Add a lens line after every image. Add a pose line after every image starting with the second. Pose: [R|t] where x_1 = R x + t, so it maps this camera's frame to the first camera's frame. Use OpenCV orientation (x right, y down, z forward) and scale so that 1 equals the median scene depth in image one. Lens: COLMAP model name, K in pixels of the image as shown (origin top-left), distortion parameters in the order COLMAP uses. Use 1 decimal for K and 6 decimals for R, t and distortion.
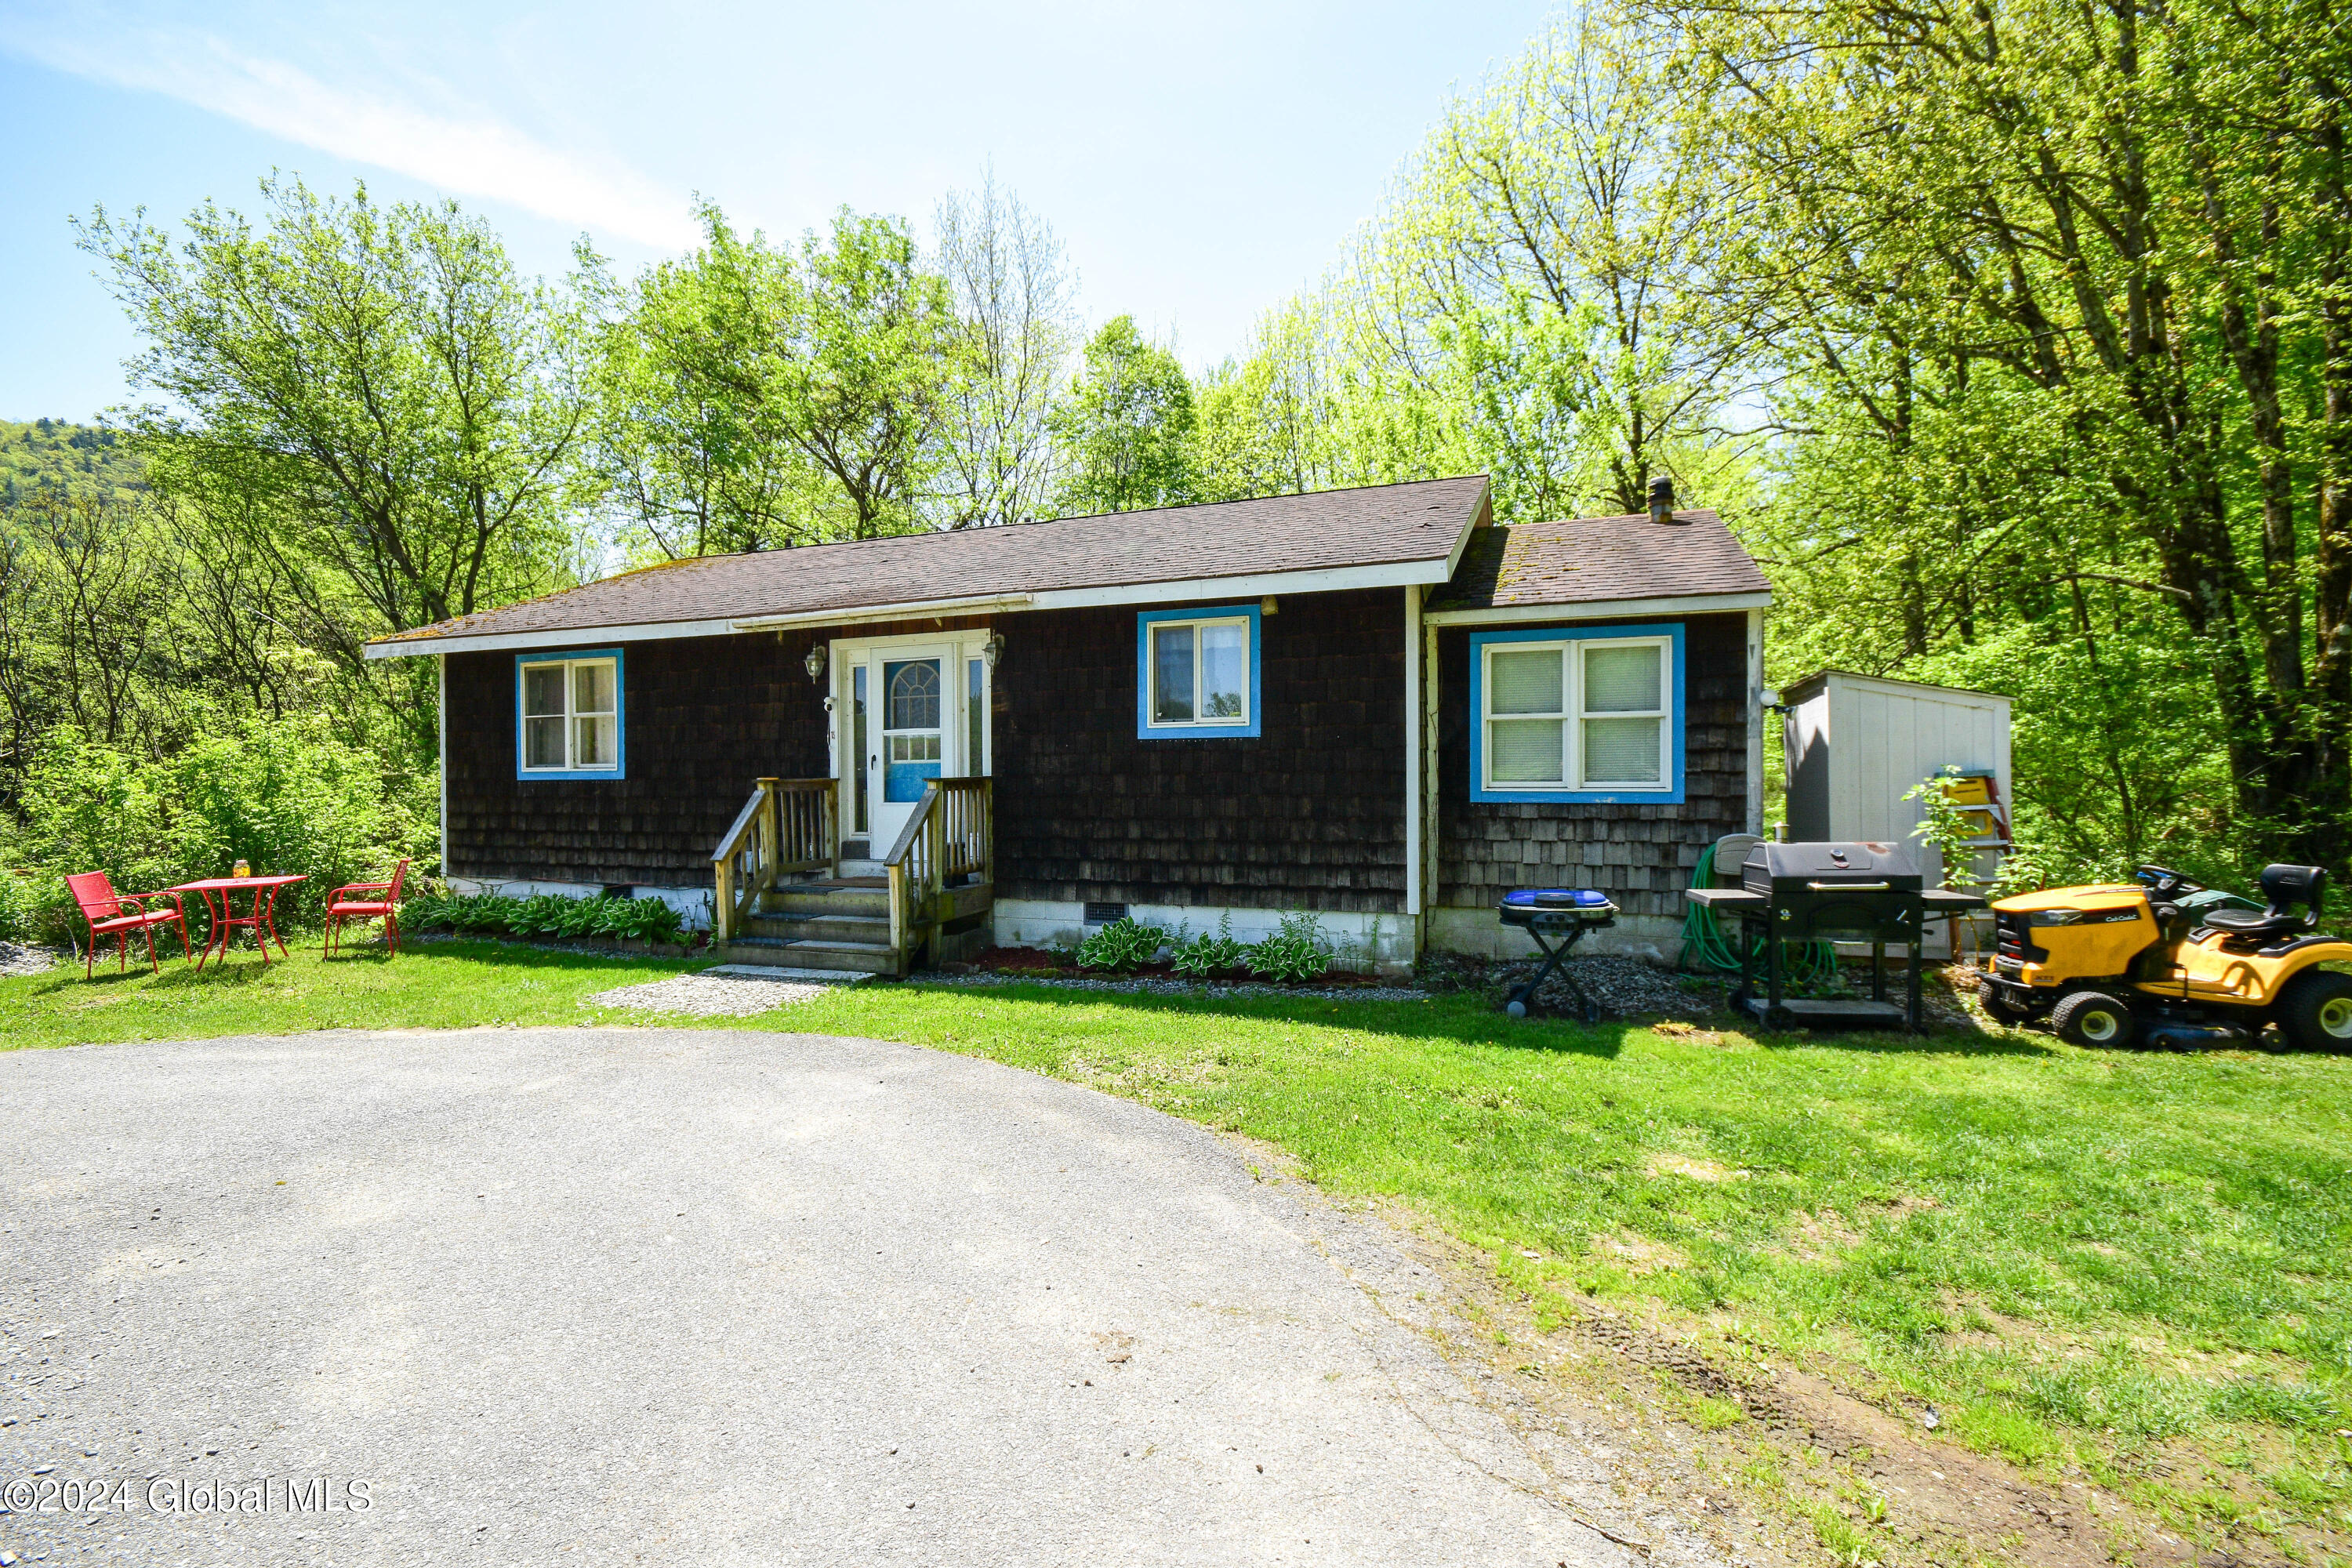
lens RADIAL K [[993.7, 0, 1176.0], [0, 993.7, 784.0], [0, 0, 1]] dist [-0.009441, 0.000088]
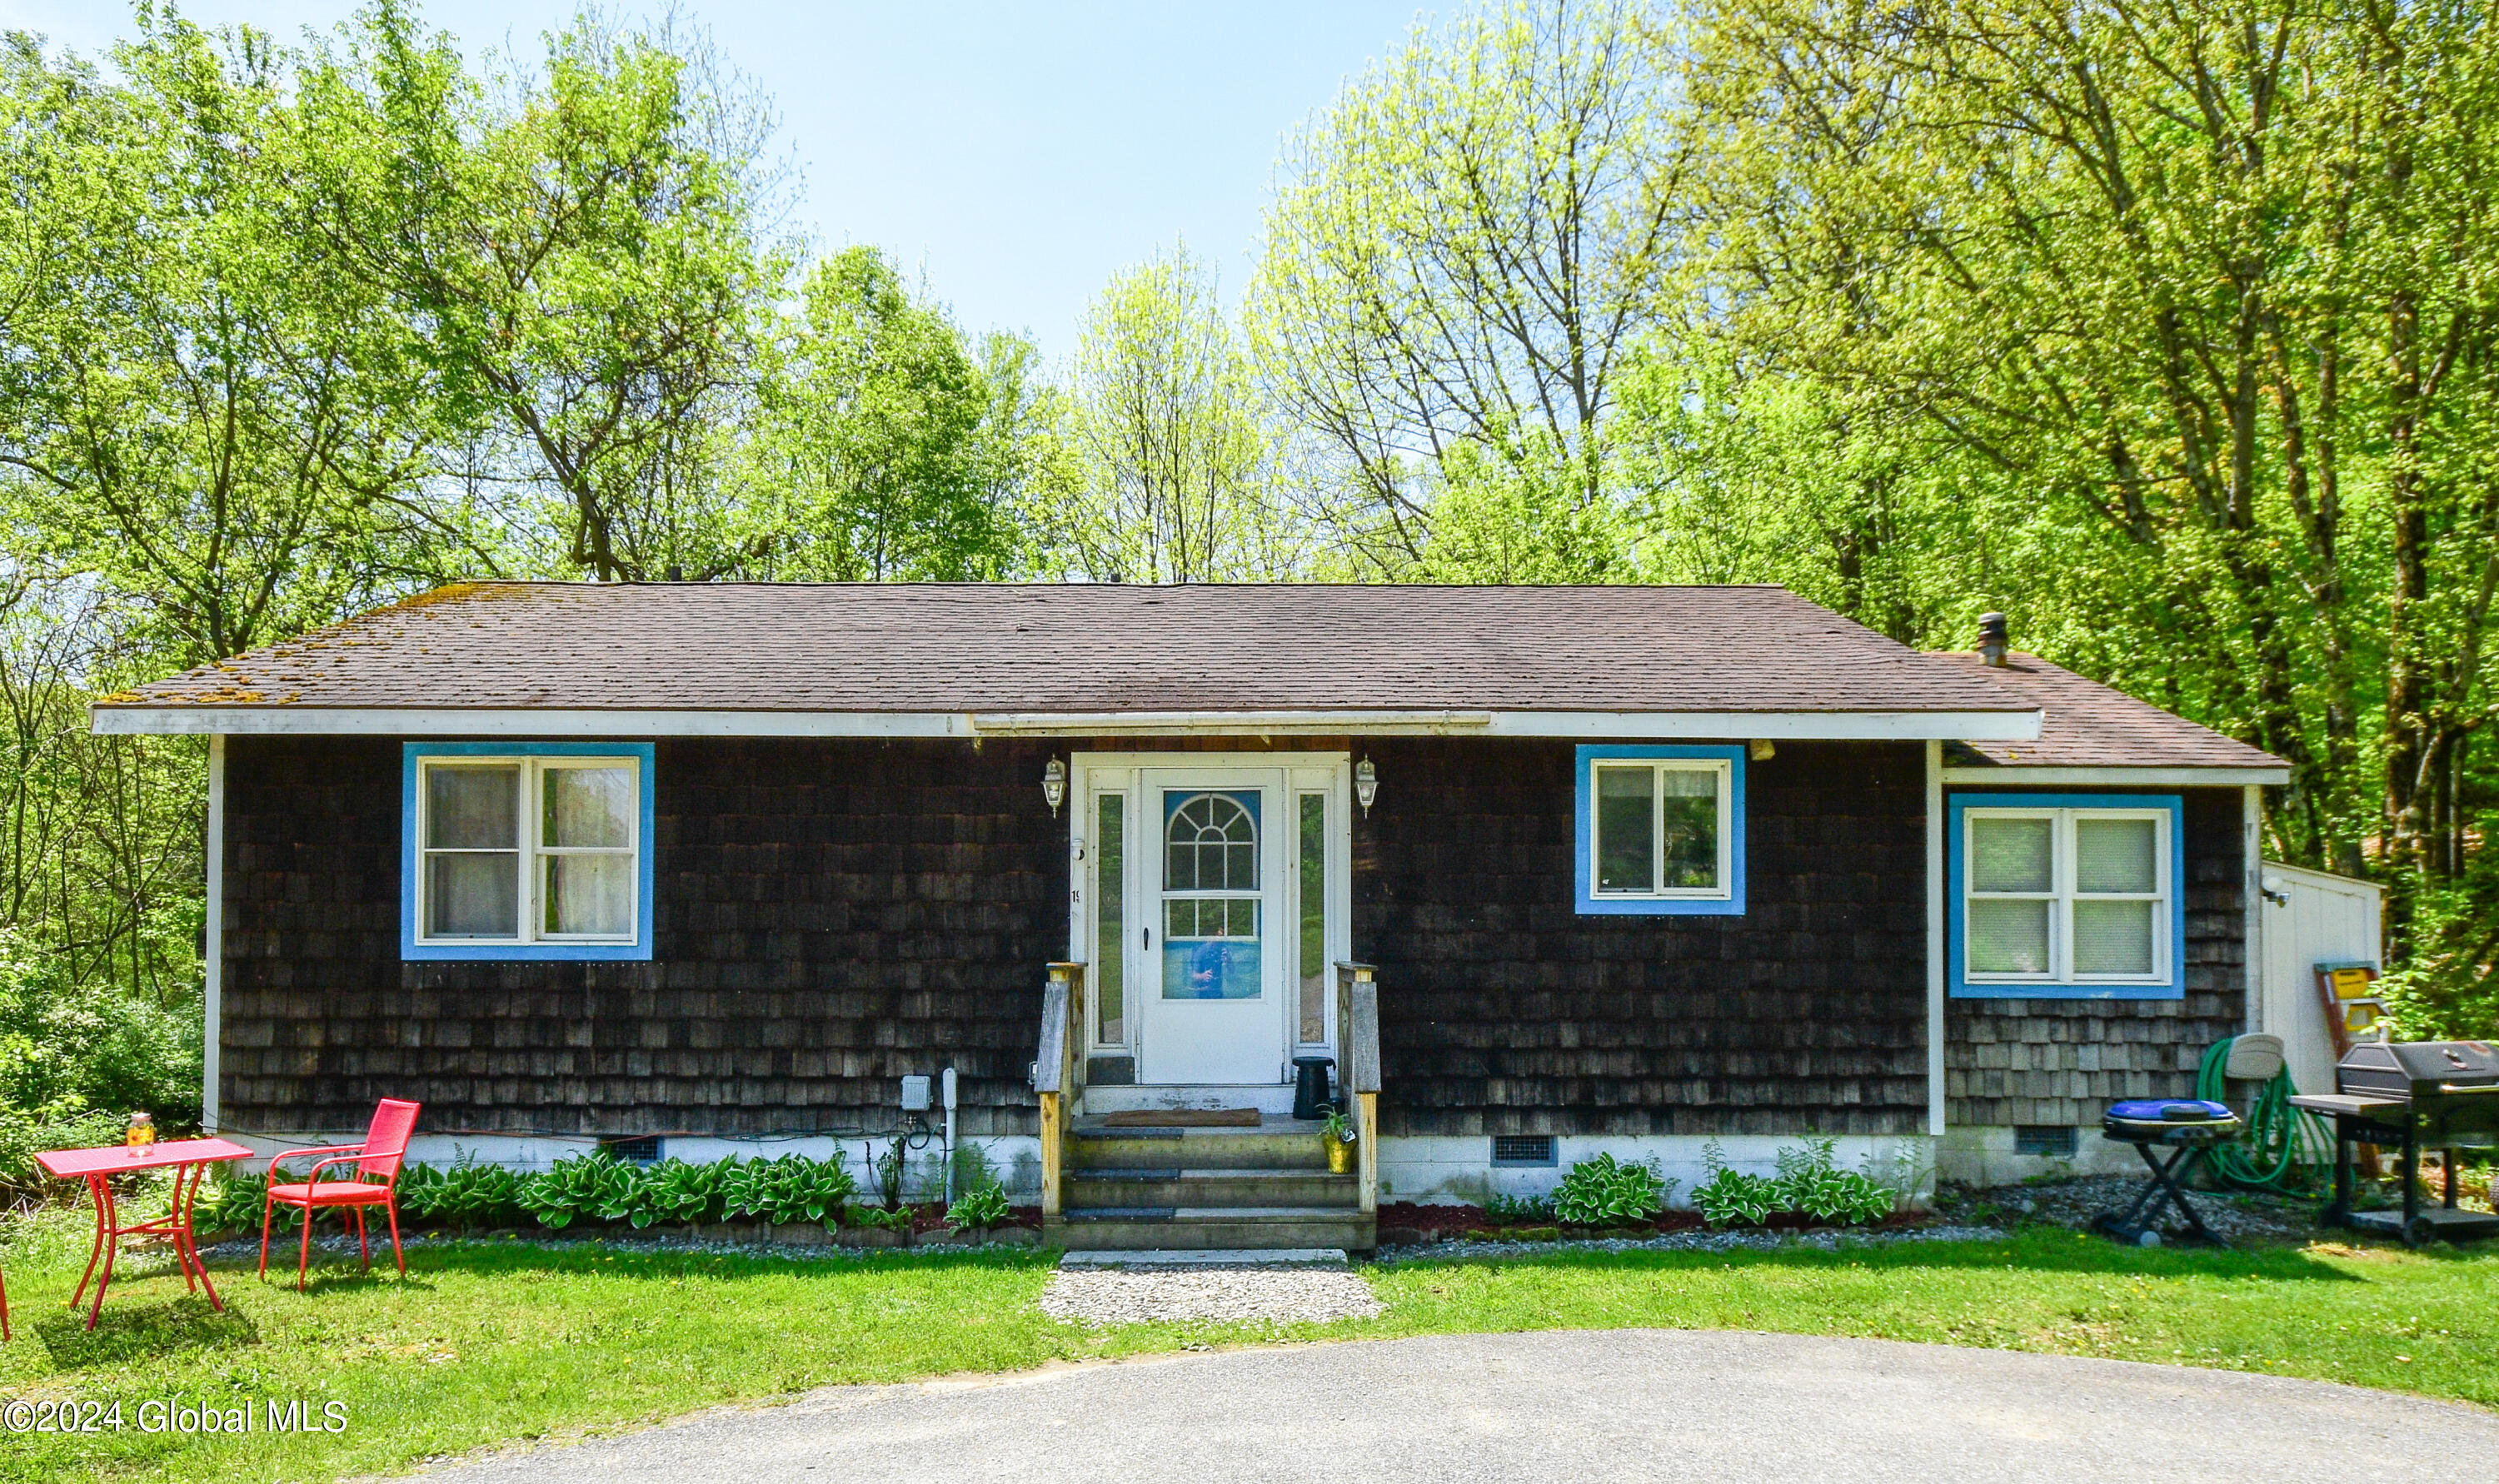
lens RADIAL K [[1461.8, 0, 1249.3], [0, 1461.8, 912.5], [0, 0, 1]] dist [0.000555, -0.000342]
pose [[0.939284, 0.015850, 0.342775, -0.665958], [-0.005995, 0.999538, -0.029790, -0.012466], [-0.343089, 0.025927, 0.938945, 0.053162]]
